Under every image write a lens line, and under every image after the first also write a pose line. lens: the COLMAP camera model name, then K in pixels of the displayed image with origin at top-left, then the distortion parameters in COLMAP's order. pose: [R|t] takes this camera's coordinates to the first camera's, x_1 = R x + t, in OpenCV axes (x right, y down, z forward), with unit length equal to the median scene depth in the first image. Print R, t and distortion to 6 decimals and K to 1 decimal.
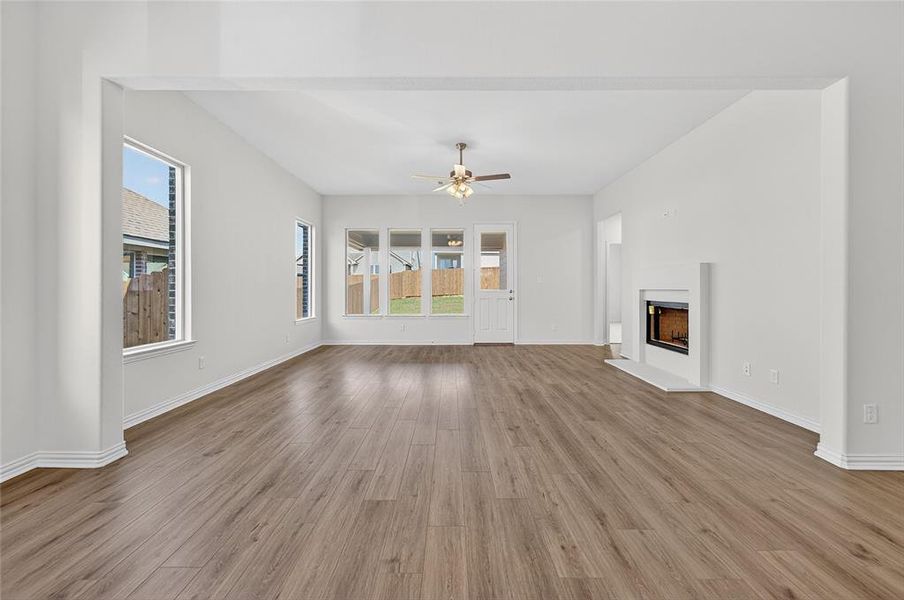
lens RADIAL K [[371.9, 0, 451.4], [0, 371.9, 292.8], [0, 0, 1]] dist [-0.002923, -0.000045]
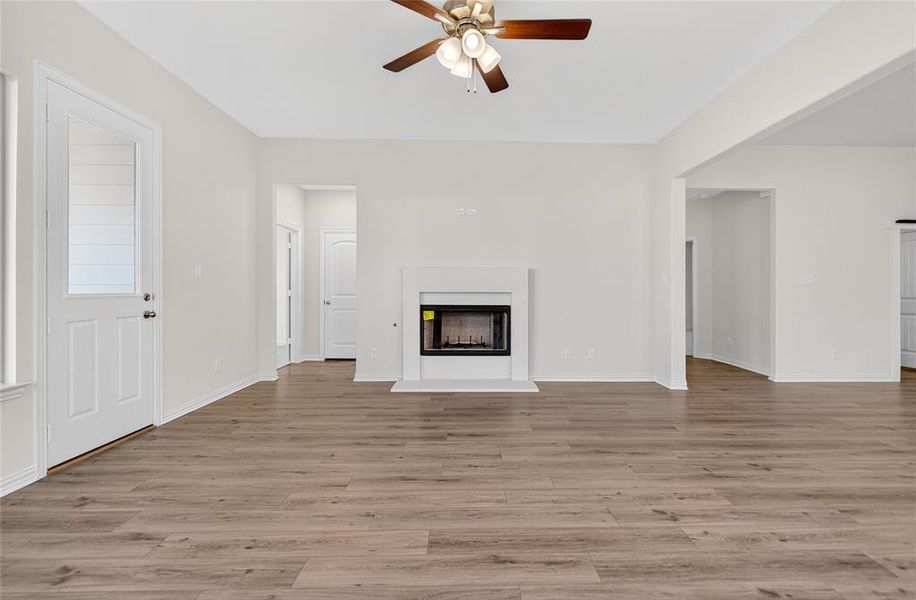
lens RADIAL K [[388.4, 0, 471.6], [0, 388.4, 298.7], [0, 0, 1]] dist [-0.000907, -0.000136]
pose [[-0.030151, -0.025828, 0.999212, -0.470083], [0.004411, 0.999653, 0.025973, -0.019847], [-0.999536, 0.005191, -0.030027, 1.198266]]
